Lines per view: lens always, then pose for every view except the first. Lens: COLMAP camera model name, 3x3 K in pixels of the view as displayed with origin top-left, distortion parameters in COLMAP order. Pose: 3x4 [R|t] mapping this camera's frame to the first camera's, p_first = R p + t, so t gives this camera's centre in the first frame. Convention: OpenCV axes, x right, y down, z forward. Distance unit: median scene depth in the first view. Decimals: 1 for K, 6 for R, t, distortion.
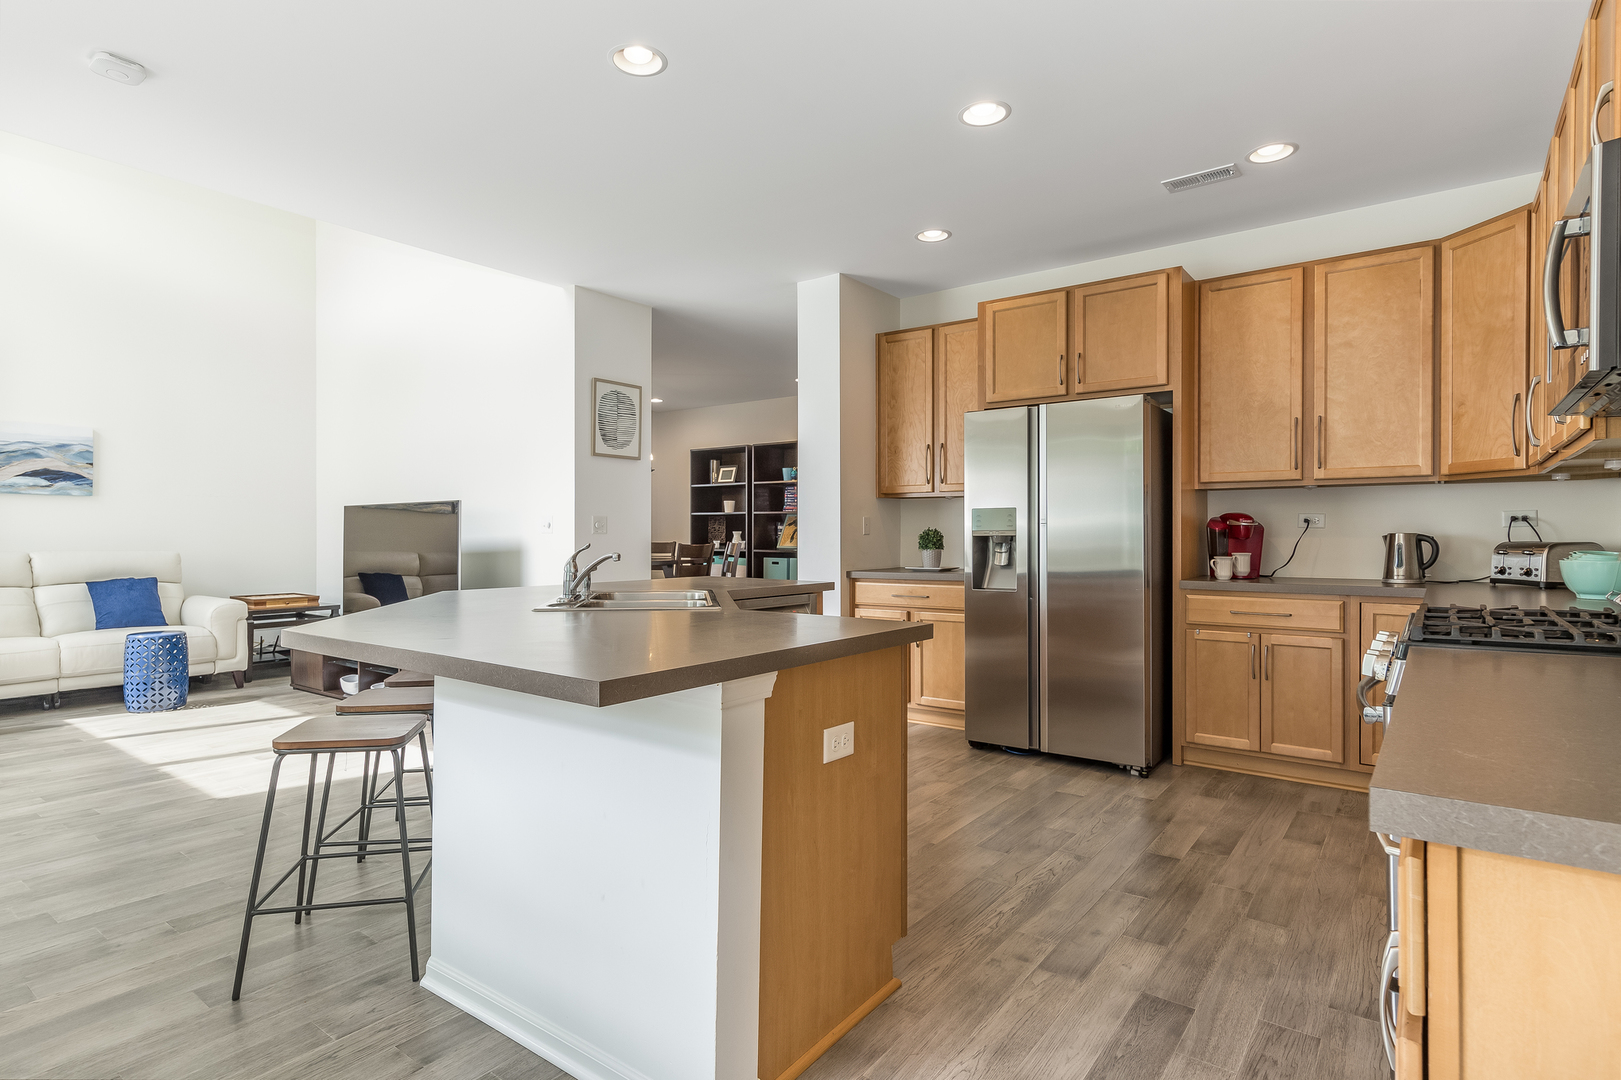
lens RADIAL K [[831.5, 0, 802.4], [0, 831.5, 539.4], [0, 0, 1]] dist [0.004503, 0.001370]
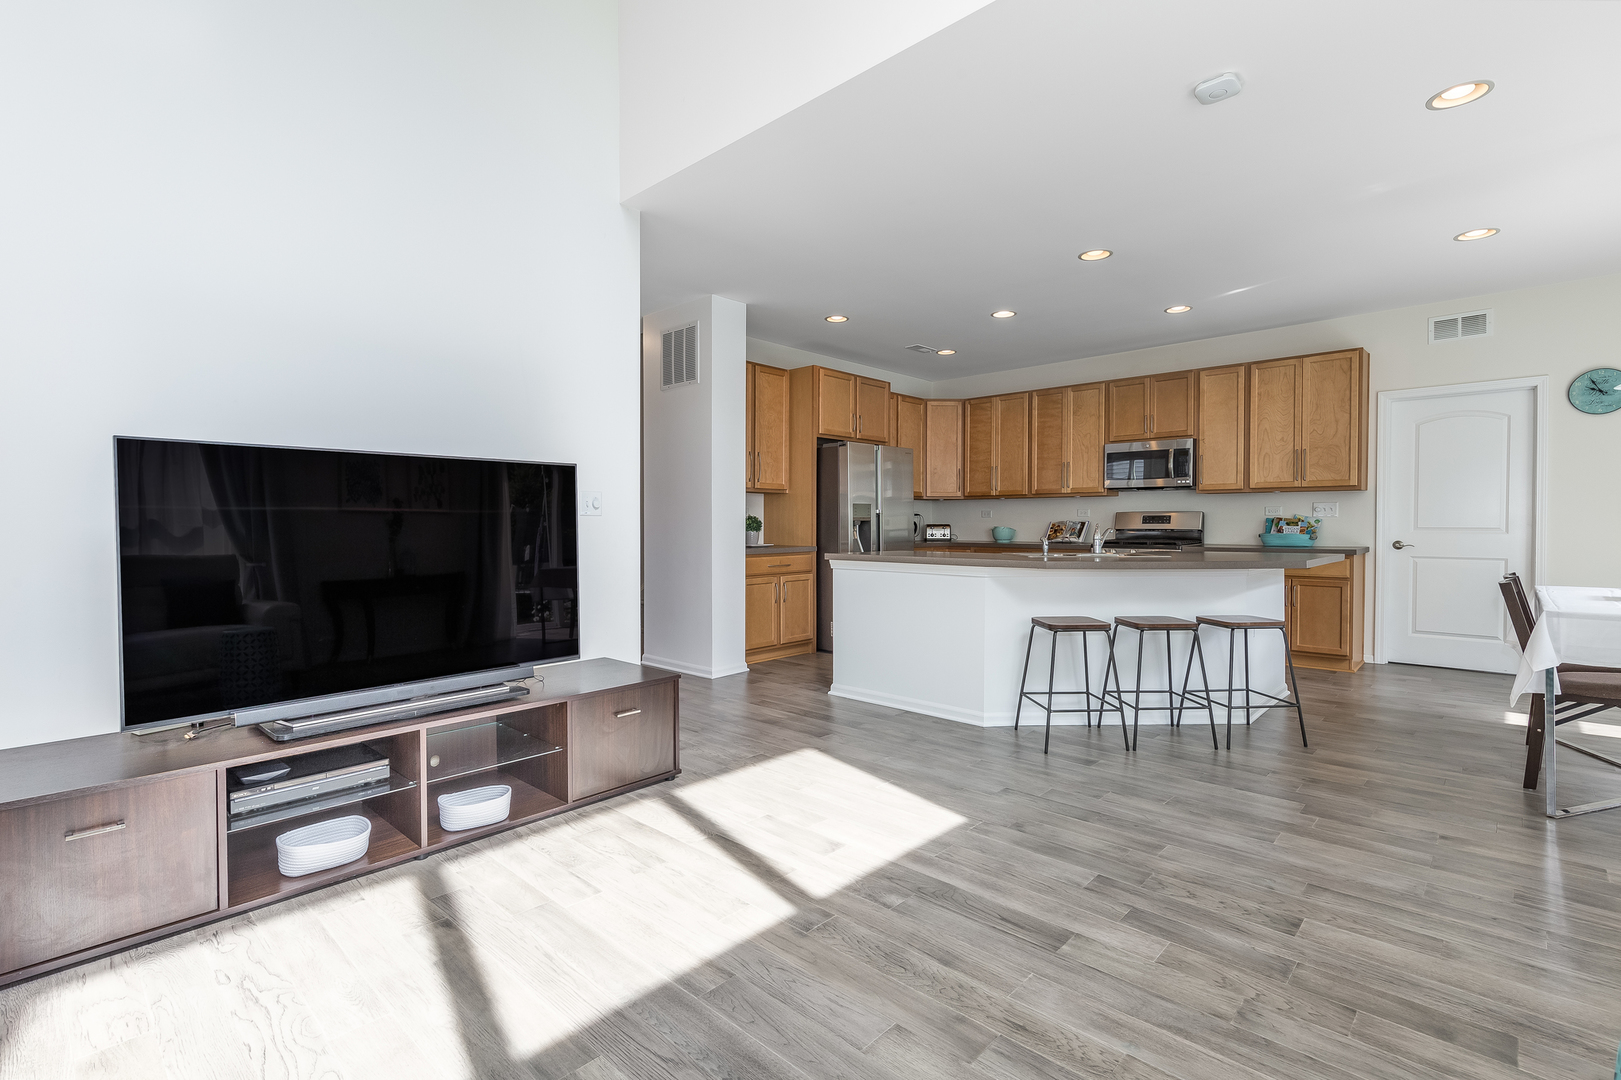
lens RADIAL K [[764.4, 0, 795.8], [0, 764.4, 535.1], [0, 0, 1]] dist [0.001731, 0.000522]
pose [[0.106298, -0.014467, 0.994229, -1.250310], [0.006237, 0.999884, 0.013883, 0.001848], [-0.994315, 0.004726, 0.106376, 0.958201]]
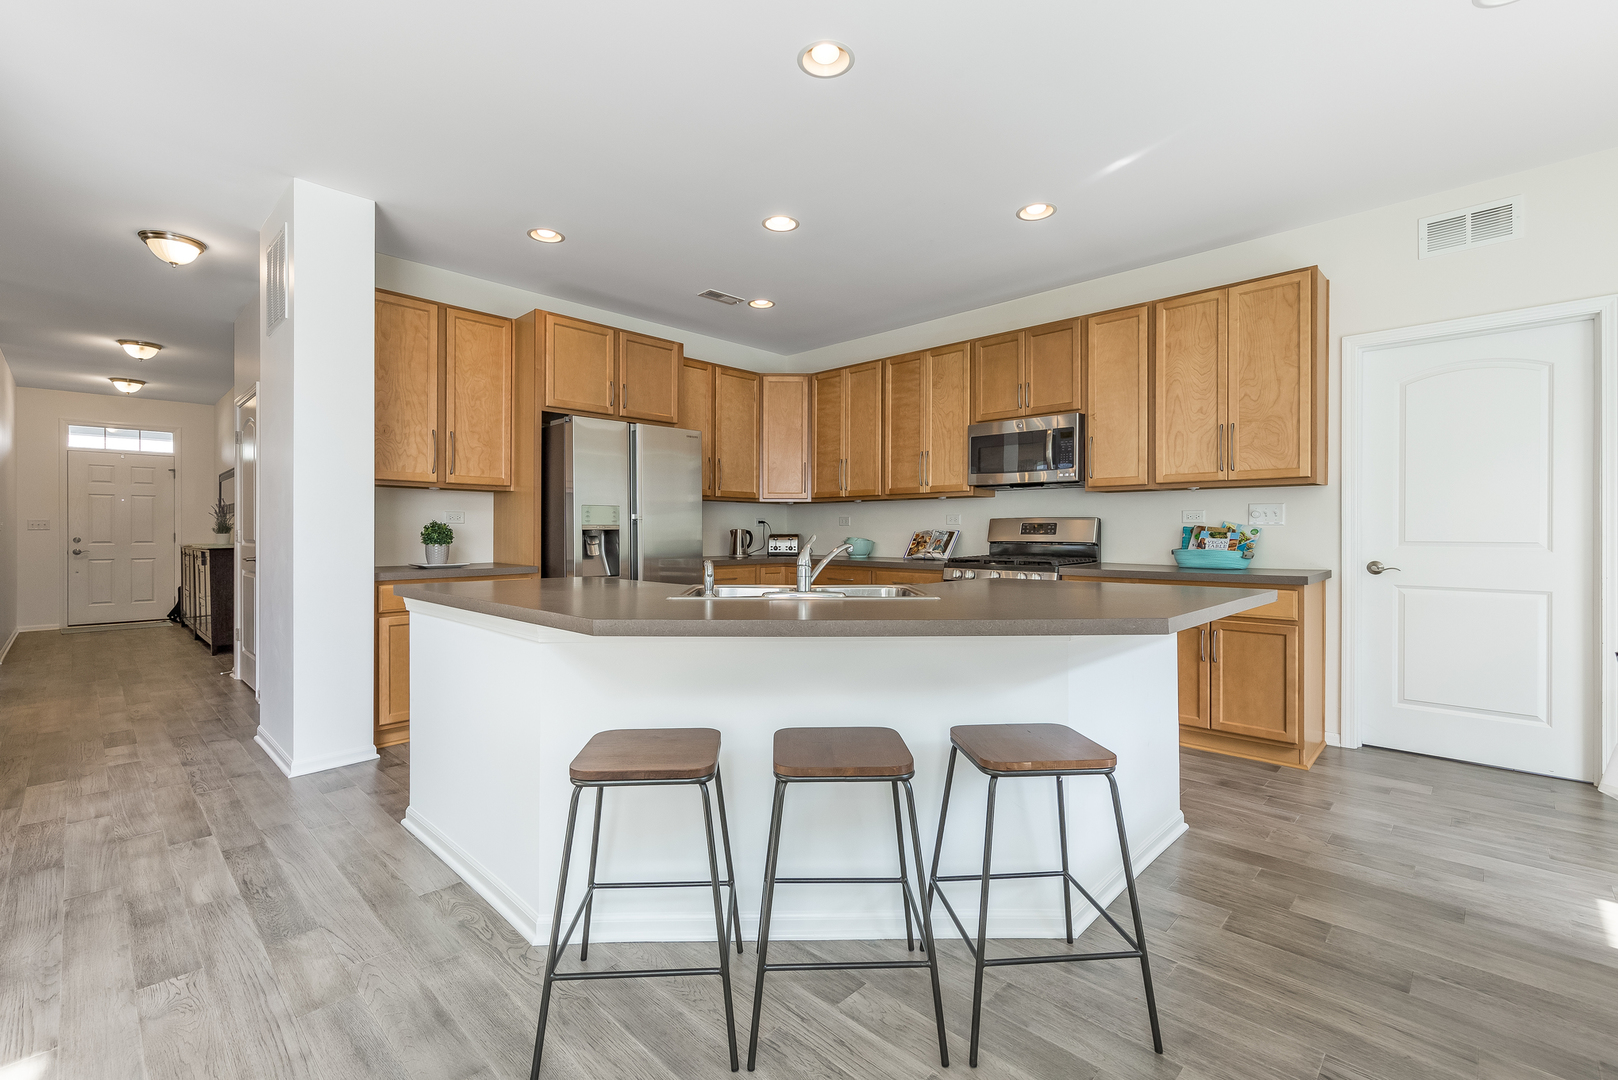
lens RADIAL K [[713.5, 0, 801.8], [0, 713.5, 530.7], [0, 0, 1]] dist [0.003807, 0.000865]
pose [[0.119373, 0.002387, 0.992847, -0.695430], [0.004952, 0.999983, -0.003000, 0.000819], [-0.992837, 0.005275, 0.119359, 0.604151]]
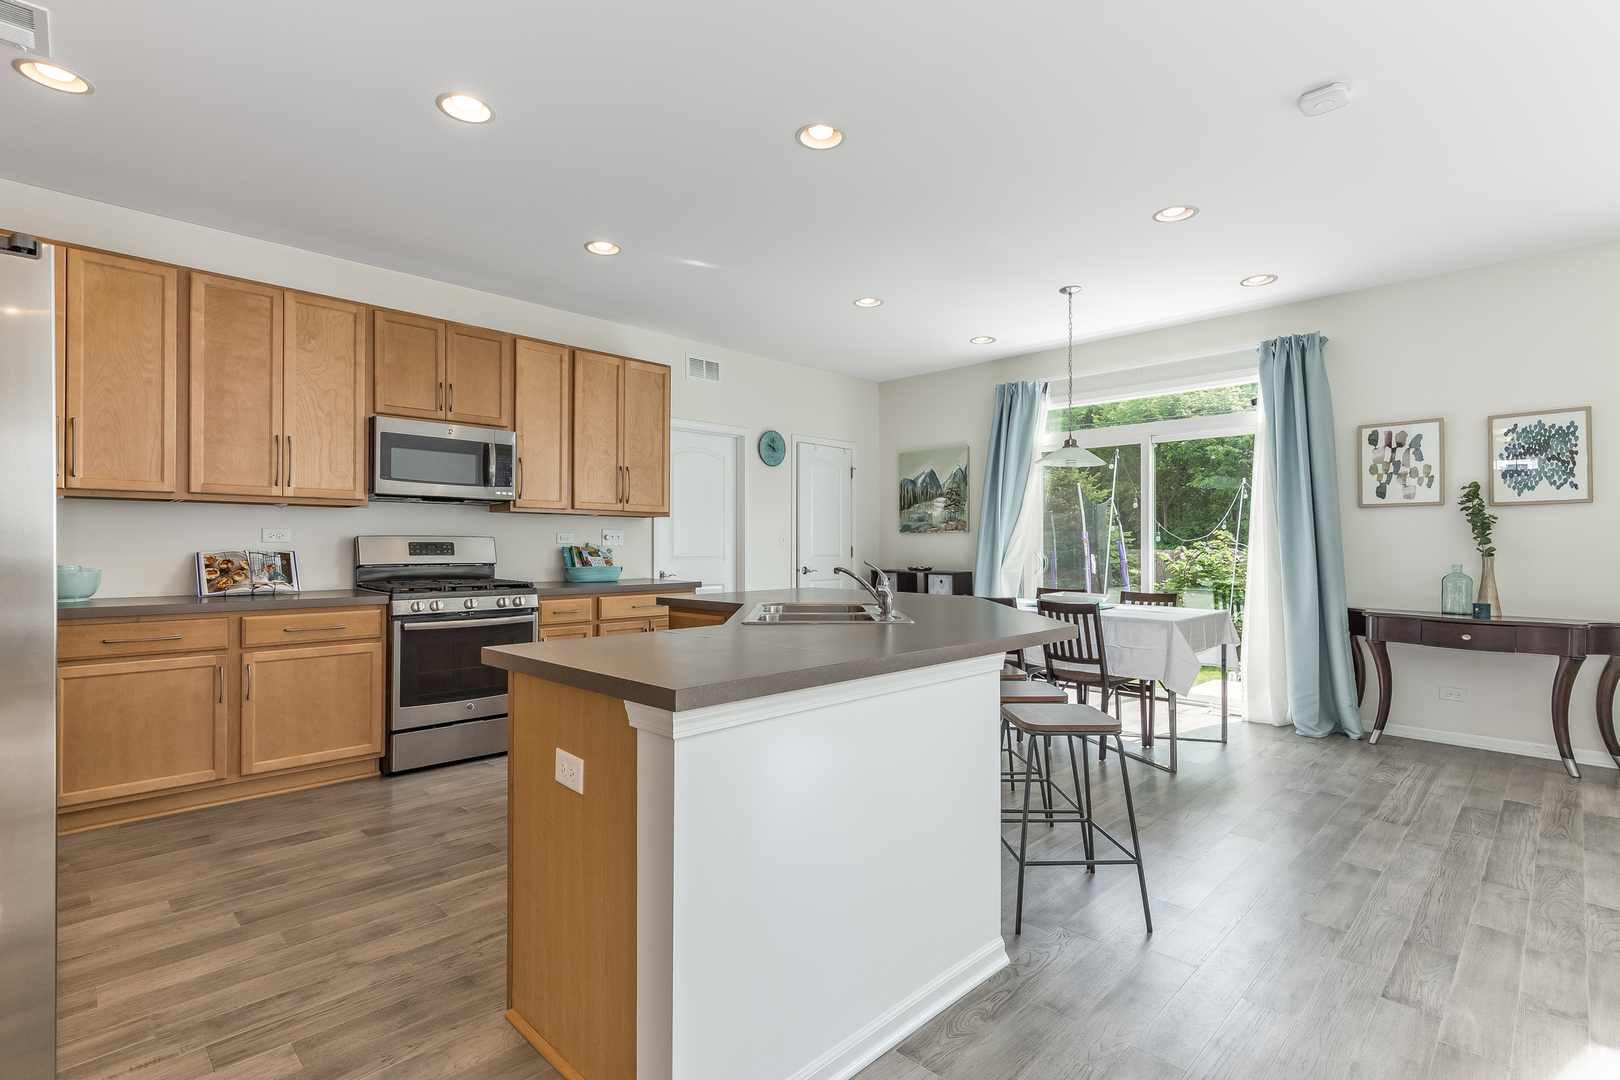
lens RADIAL K [[763.9, 0, 819.1], [0, 763.9, 540.9], [0, 0, 1]] dist [0.001731, 0.000522]
pose [[-0.993268, 0.000677, 0.115836, -0.205820], [0.000593, 1.000000, -0.000763, -0.013251], [-0.115836, -0.000690, -0.993268, 1.330168]]
